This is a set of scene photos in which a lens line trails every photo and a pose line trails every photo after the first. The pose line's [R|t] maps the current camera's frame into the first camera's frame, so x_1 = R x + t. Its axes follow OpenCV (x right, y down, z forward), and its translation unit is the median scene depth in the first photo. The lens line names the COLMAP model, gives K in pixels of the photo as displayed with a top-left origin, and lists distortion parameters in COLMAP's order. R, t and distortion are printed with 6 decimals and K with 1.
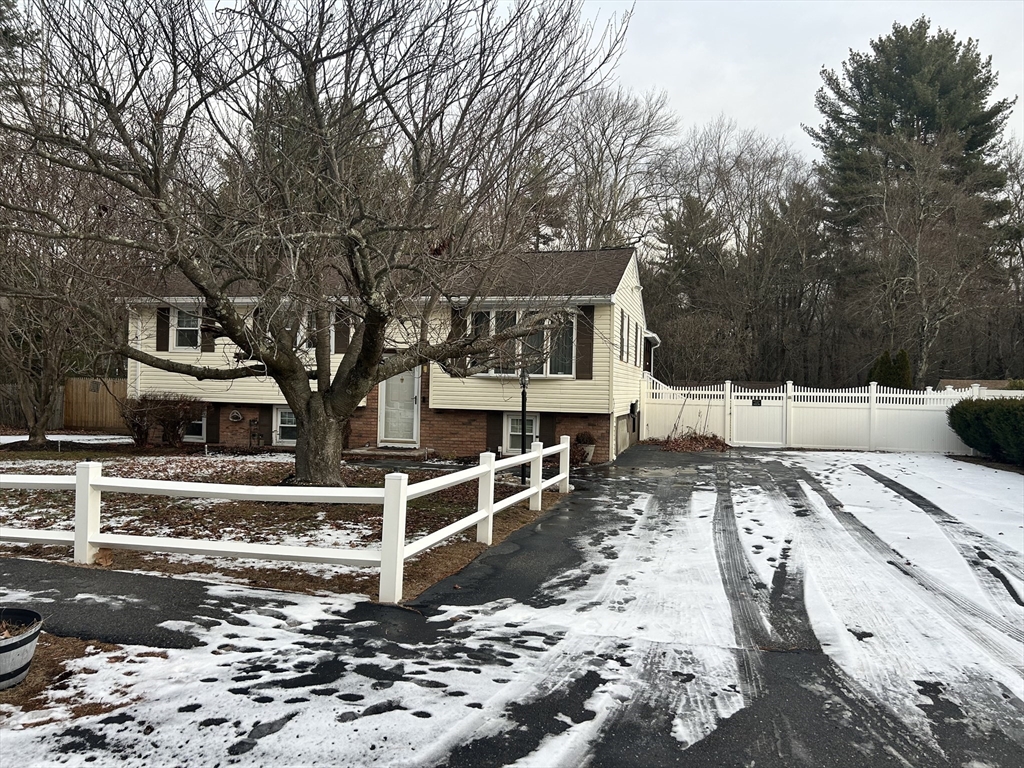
lens RADIAL K [[766.4, 0, 514.8], [0, 766.4, 385.7], [0, 0, 1]] dist [0.004295, -0.044455]
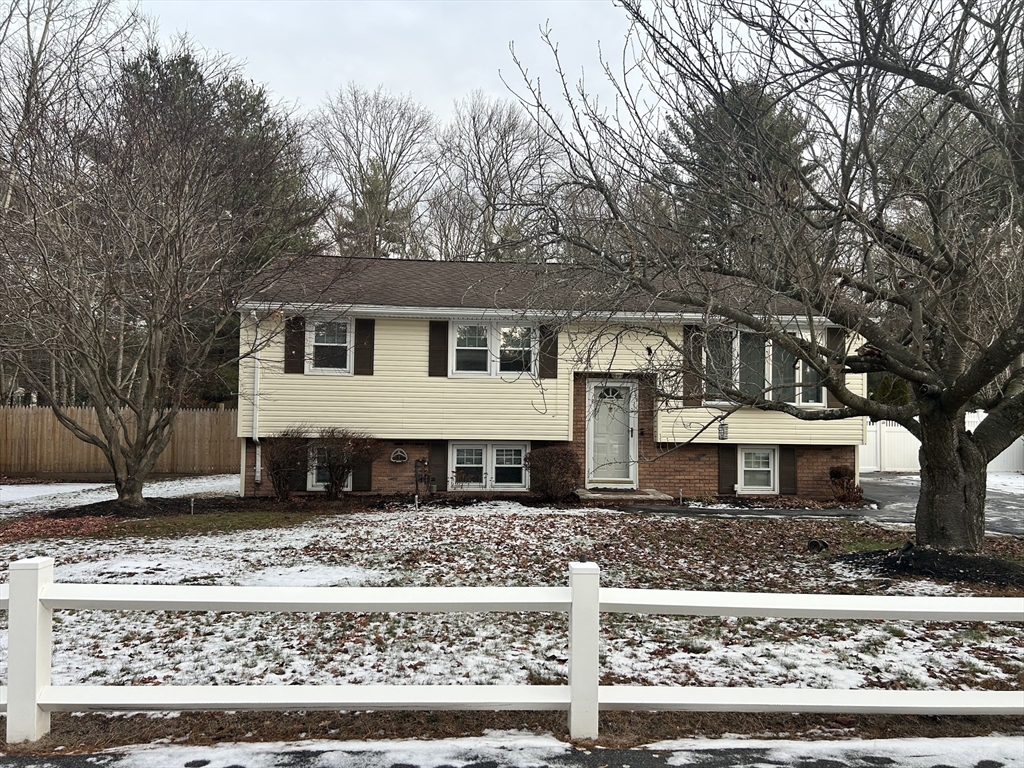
lens RADIAL K [[766.4, 0, 511.6], [0, 766.4, 381.9], [0, 0, 1]] dist [0.004295, -0.044455]
pose [[0.947110, 0.007397, 0.320823, -0.440240], [0.002256, 0.999556, -0.029707, -0.011412], [-0.320901, 0.028860, 0.946673, 0.175089]]
